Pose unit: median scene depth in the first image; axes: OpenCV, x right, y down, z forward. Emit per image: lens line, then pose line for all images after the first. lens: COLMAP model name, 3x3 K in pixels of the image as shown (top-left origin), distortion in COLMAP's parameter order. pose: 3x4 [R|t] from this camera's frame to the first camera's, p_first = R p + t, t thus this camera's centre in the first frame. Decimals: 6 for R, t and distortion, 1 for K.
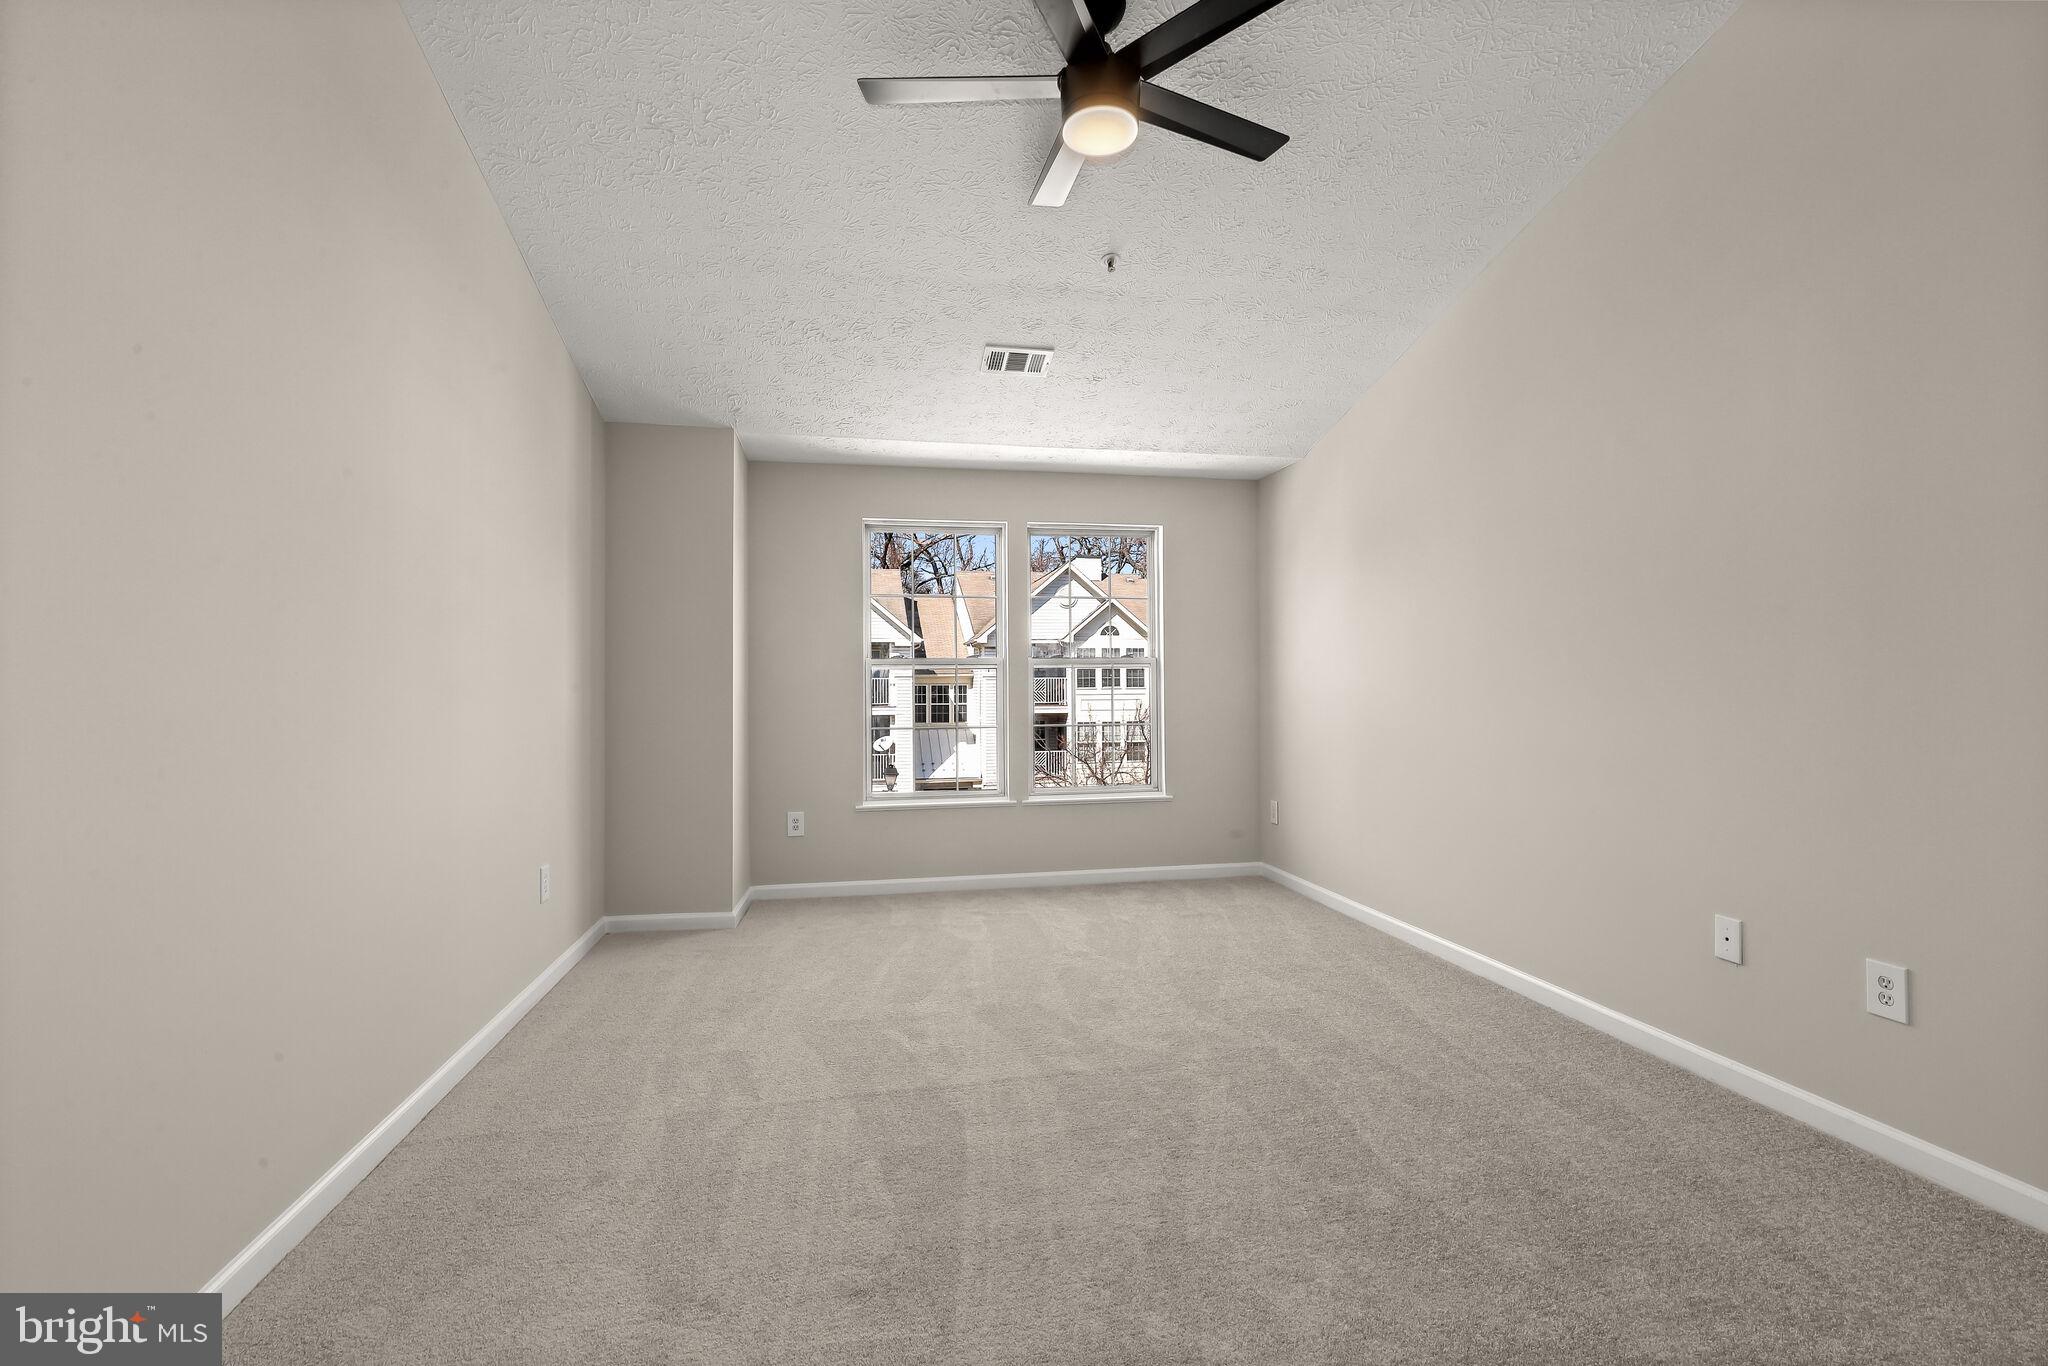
lens RADIAL K [[937.5, 0, 1015.1], [0, 937.5, 683.3], [0, 0, 1]] dist [0.000020, 0.000271]
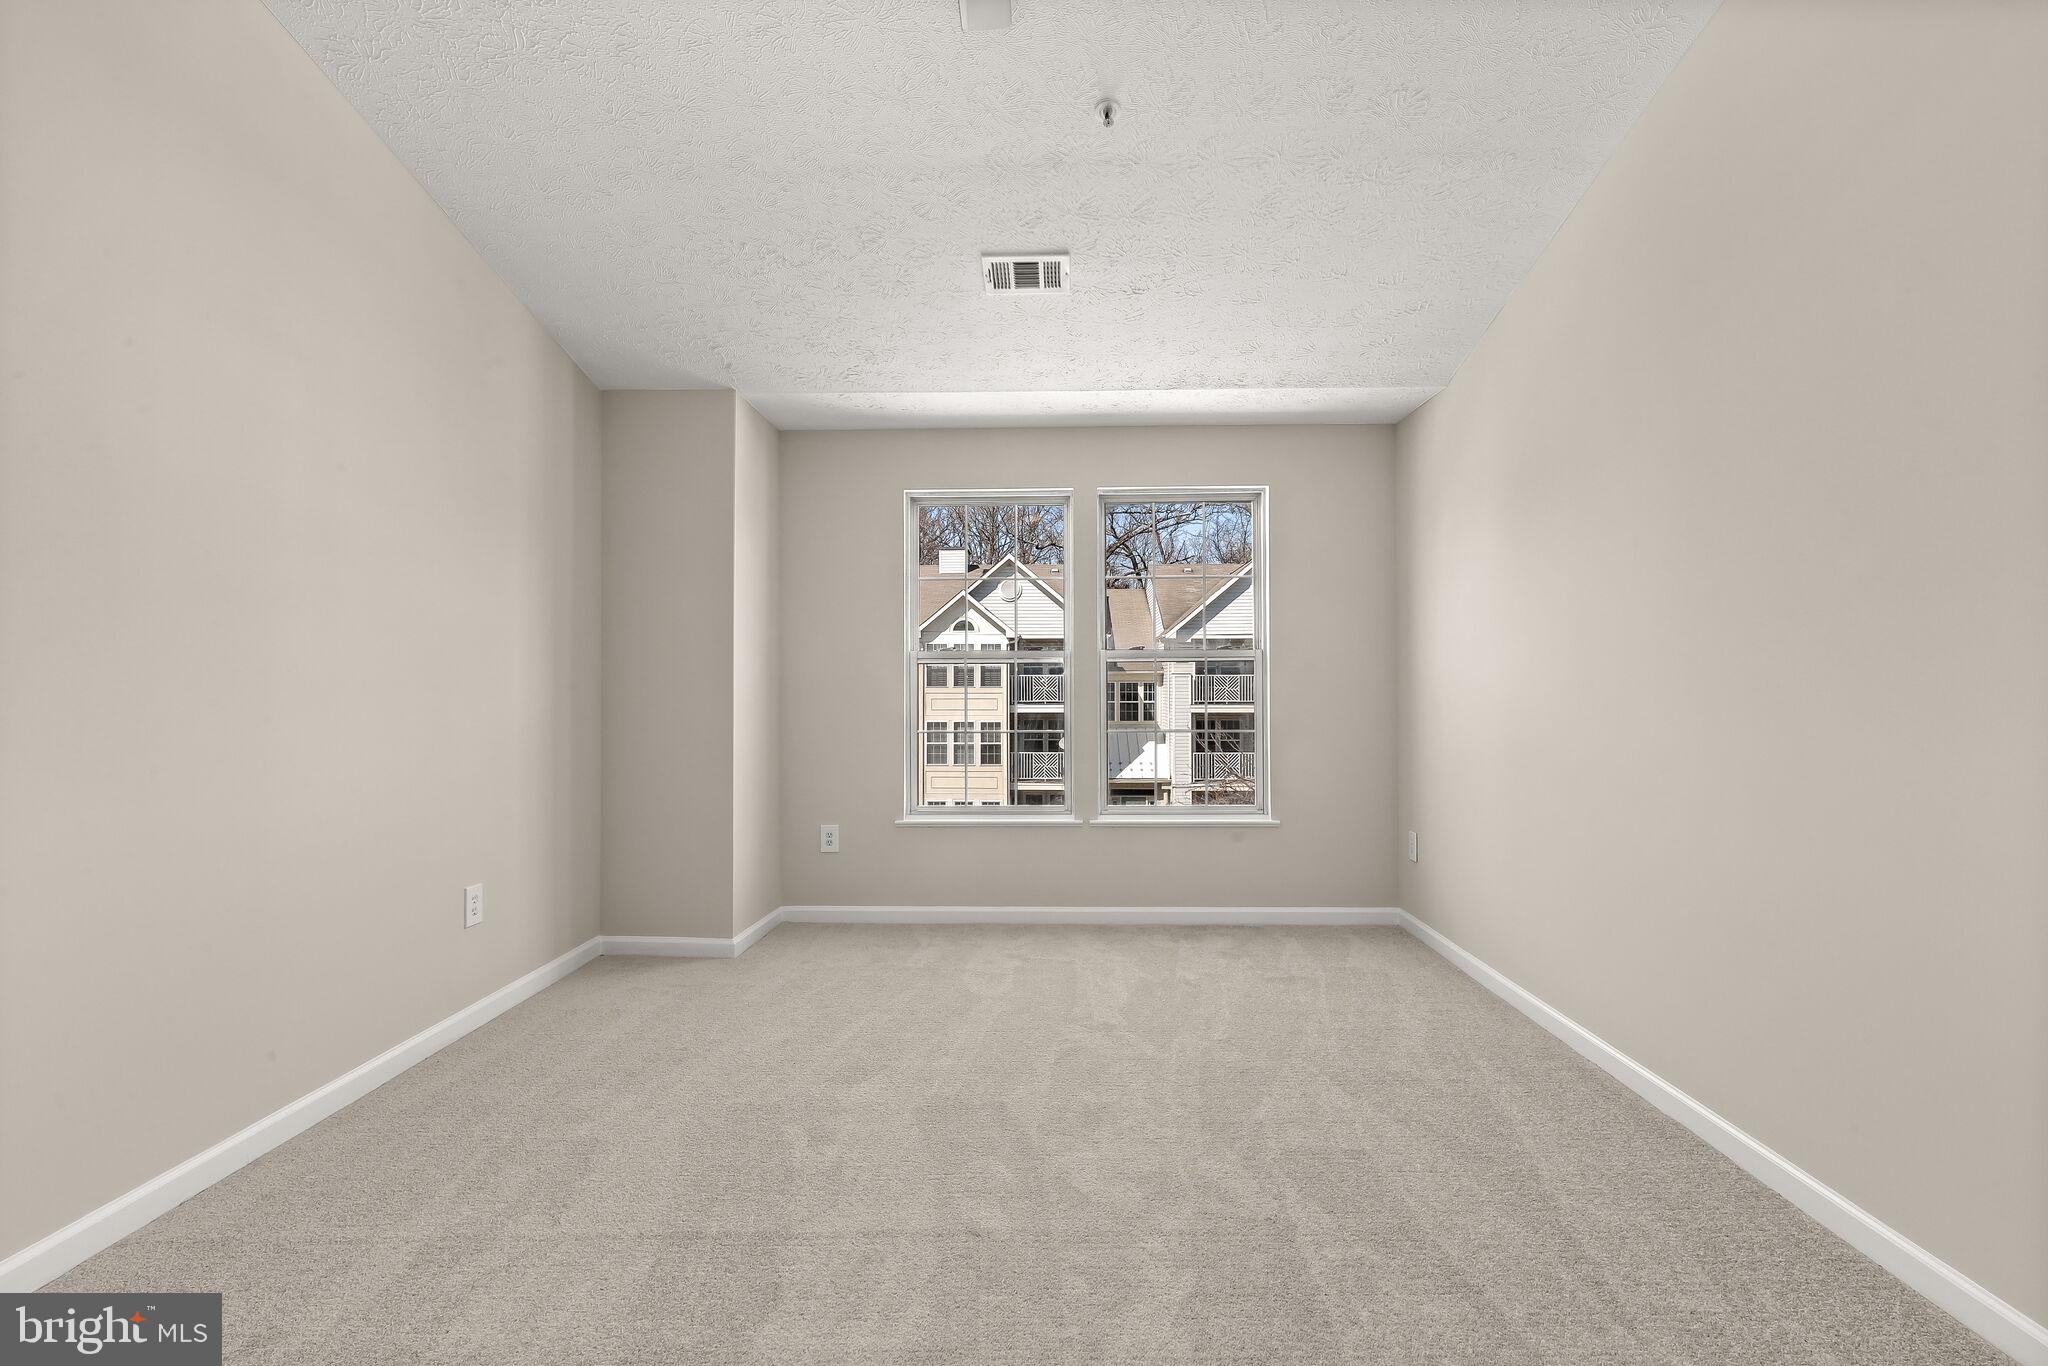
lens RADIAL K [[937.5, 0, 1019.7], [0, 937.5, 684.3], [0, 0, 1]] dist [0.000020, 0.000271]
pose [[0.975679, 0.003850, -0.219171, 0.161959], [-0.002912, 0.999985, 0.004604, -0.000221], [0.219185, -0.003854, 0.975676, 0.211705]]
